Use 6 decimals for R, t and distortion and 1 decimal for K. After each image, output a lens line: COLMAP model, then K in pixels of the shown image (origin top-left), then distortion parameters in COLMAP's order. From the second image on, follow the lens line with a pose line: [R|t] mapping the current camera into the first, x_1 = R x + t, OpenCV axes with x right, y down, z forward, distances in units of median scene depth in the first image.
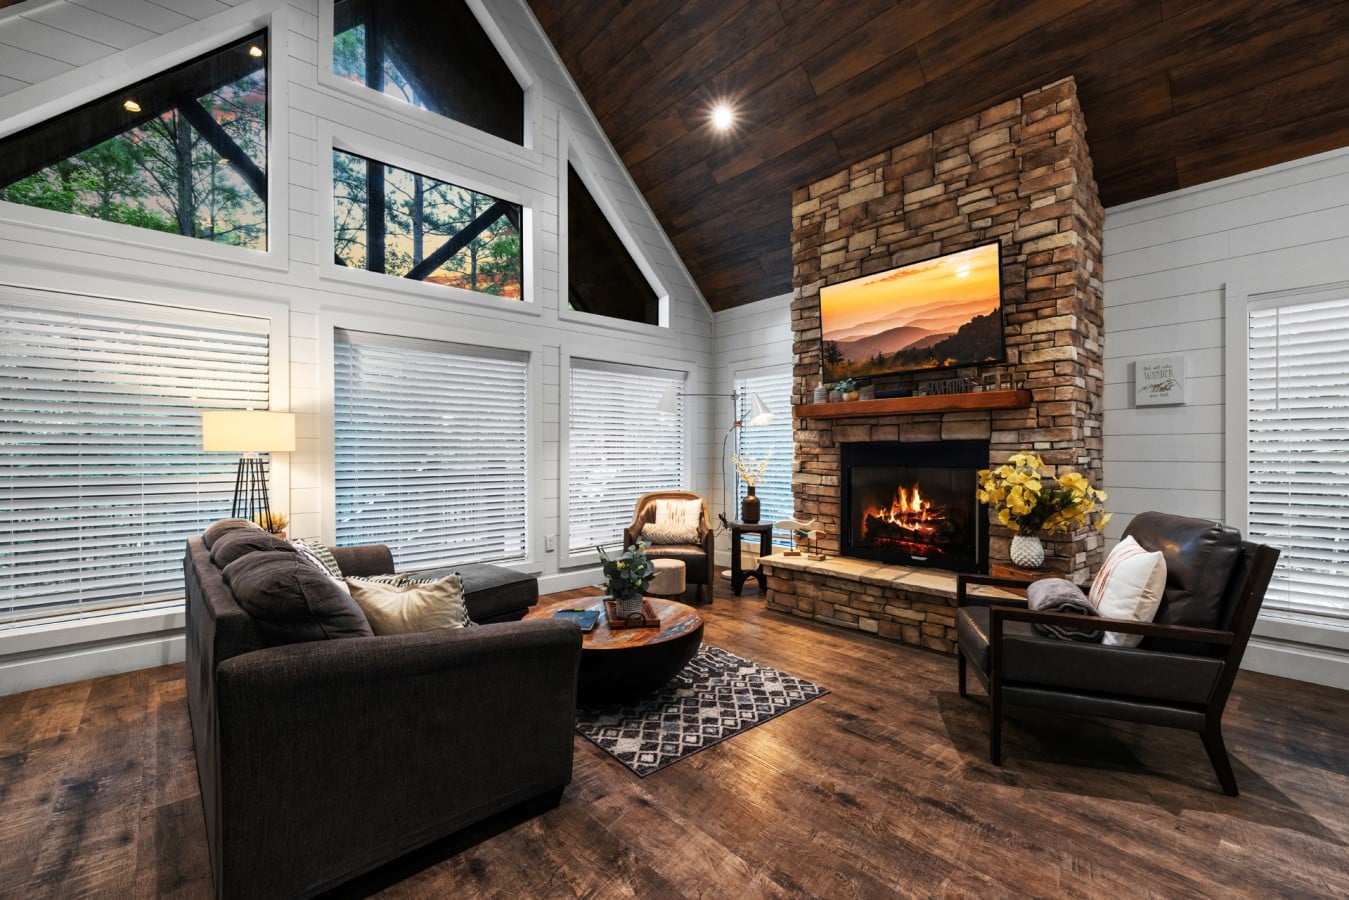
lens RADIAL K [[569.7, 0, 665.5], [0, 569.7, 458.5], [0, 0, 1]] dist [0.001606, 0.000271]
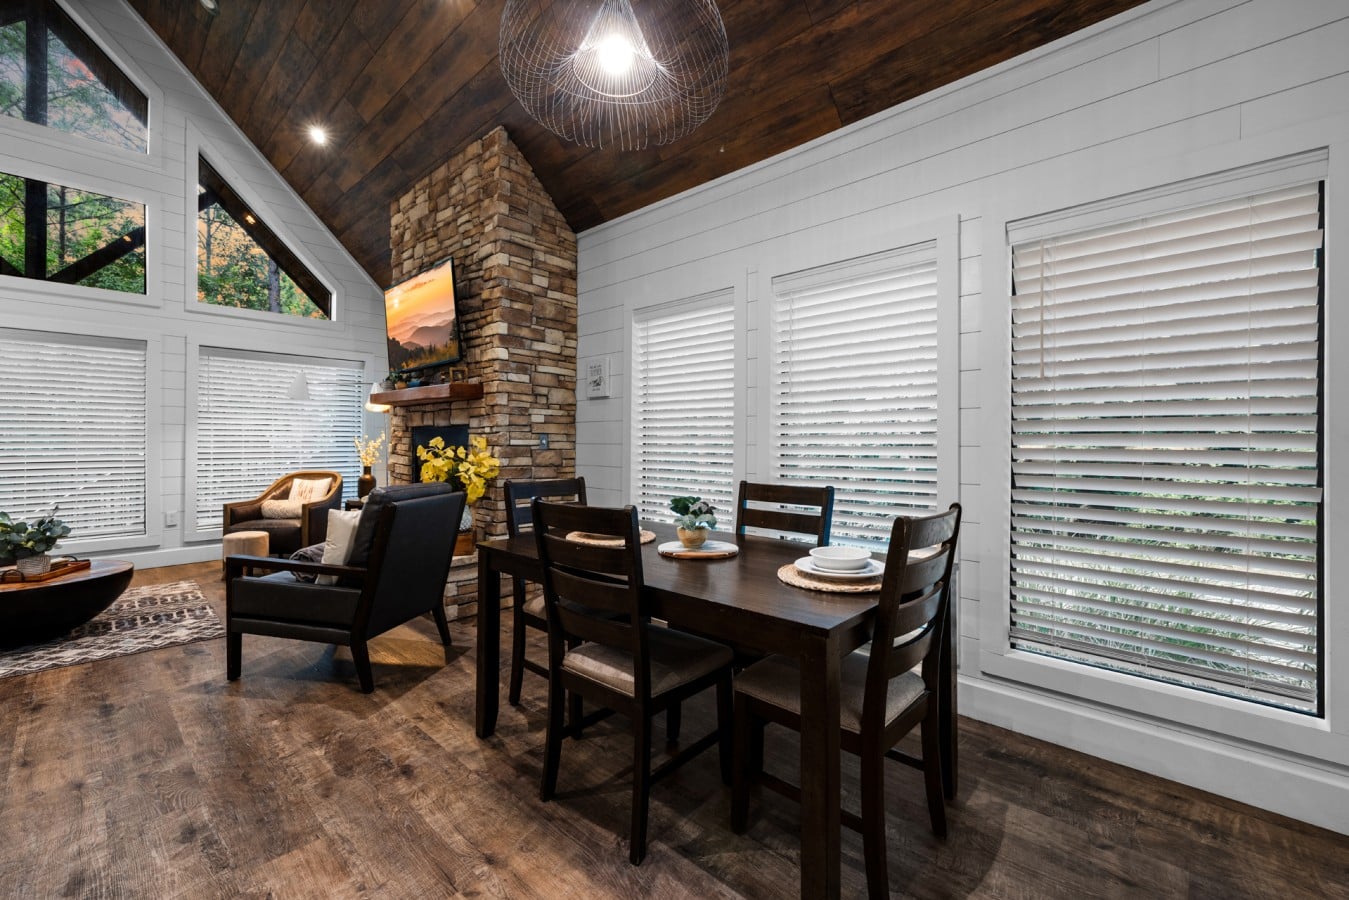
lens RADIAL K [[569.7, 0, 669.6], [0, 569.7, 439.6], [0, 0, 1]] dist [0.001606, 0.000271]
pose [[0.995678, 0.004900, 0.092738, 0.844331], [-0.004075, 0.999950, -0.009082, 0.006401], [-0.092778, 0.008665, 0.995649, -0.207925]]
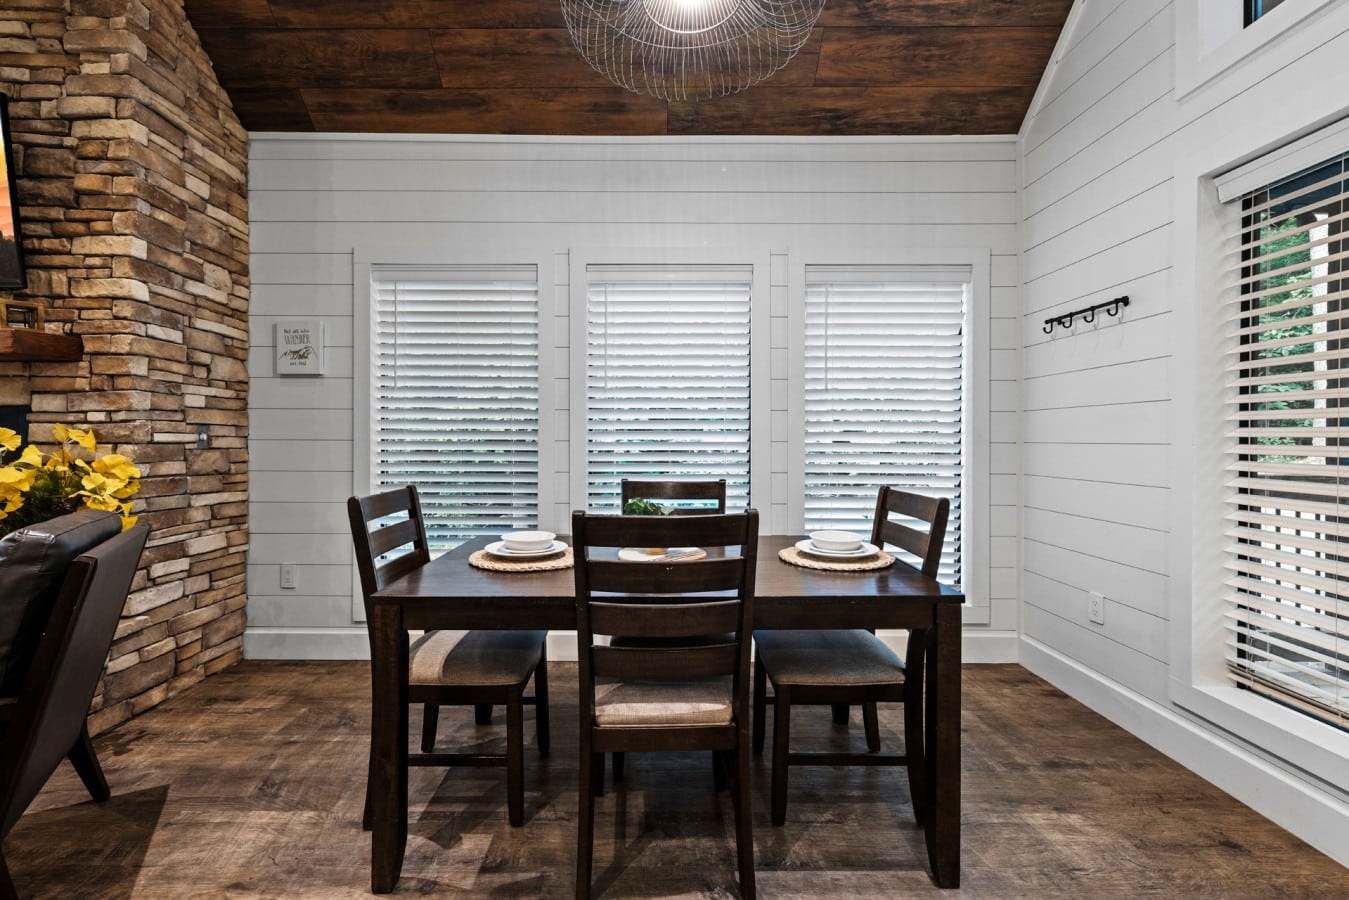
lens RADIAL K [[569.7, 0, 658.1], [0, 569.7, 443.9], [0, 0, 1]] dist [0.001606, 0.000271]
pose [[0.656829, -0.001742, 0.754038, 0.530643], [-0.000159, 0.999997, 0.002449, 0.008483], [-0.754040, -0.001728, 0.656827, 0.017091]]
